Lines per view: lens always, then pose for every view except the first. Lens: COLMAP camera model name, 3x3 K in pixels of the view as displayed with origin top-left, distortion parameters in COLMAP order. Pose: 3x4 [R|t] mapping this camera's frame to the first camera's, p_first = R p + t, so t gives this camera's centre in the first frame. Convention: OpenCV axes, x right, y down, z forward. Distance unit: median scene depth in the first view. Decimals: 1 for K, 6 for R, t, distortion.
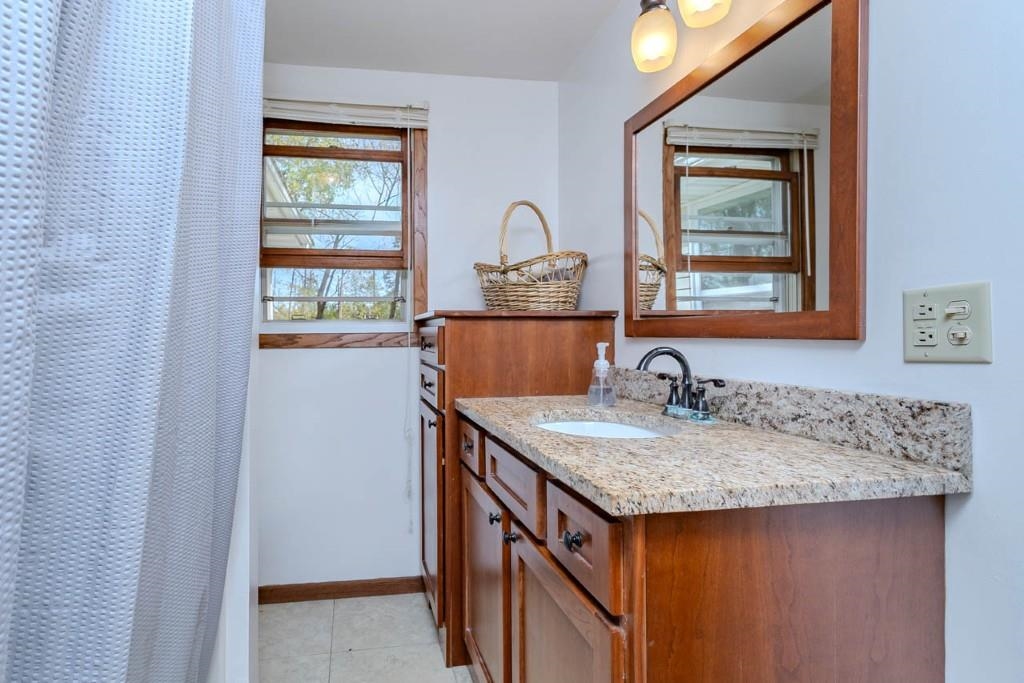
lens RADIAL K [[633.4, 0, 541.7], [0, 633.4, 339.9], [0, 0, 1]] dist [-0.001517, 0.000771]
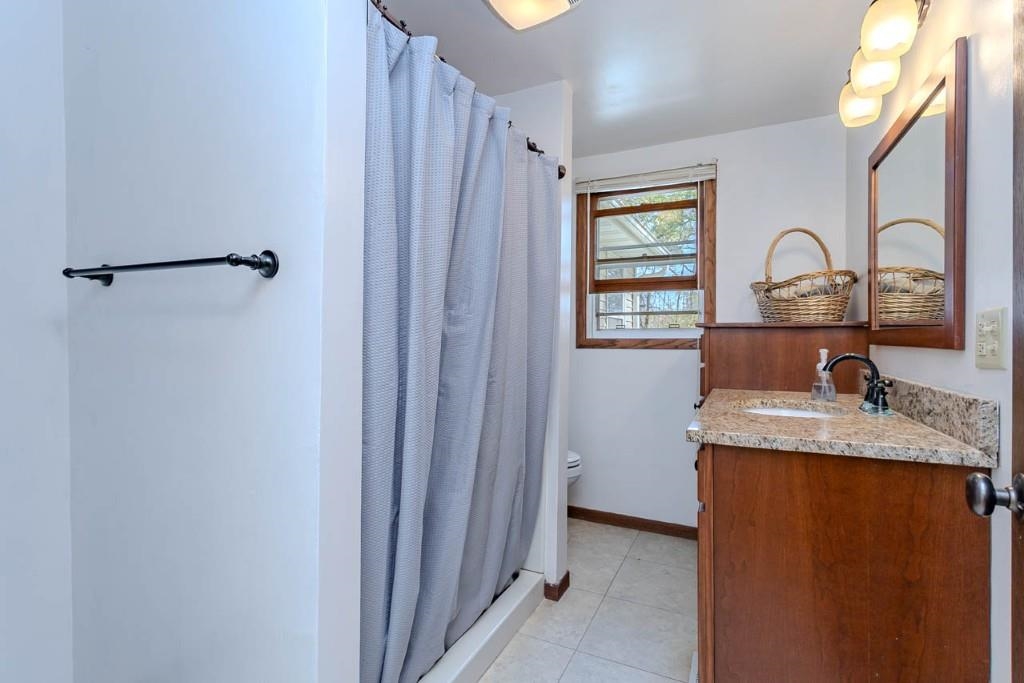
lens RADIAL K [[633.4, 0, 541.7], [0, 633.4, 339.9], [0, 0, 1]] dist [-0.001517, 0.000771]
pose [[0.822031, 0.011416, -0.569328, 0.444383], [-0.013462, 0.999909, 0.000613, -0.008768], [0.569283, 0.007160, 0.822110, -0.420012]]
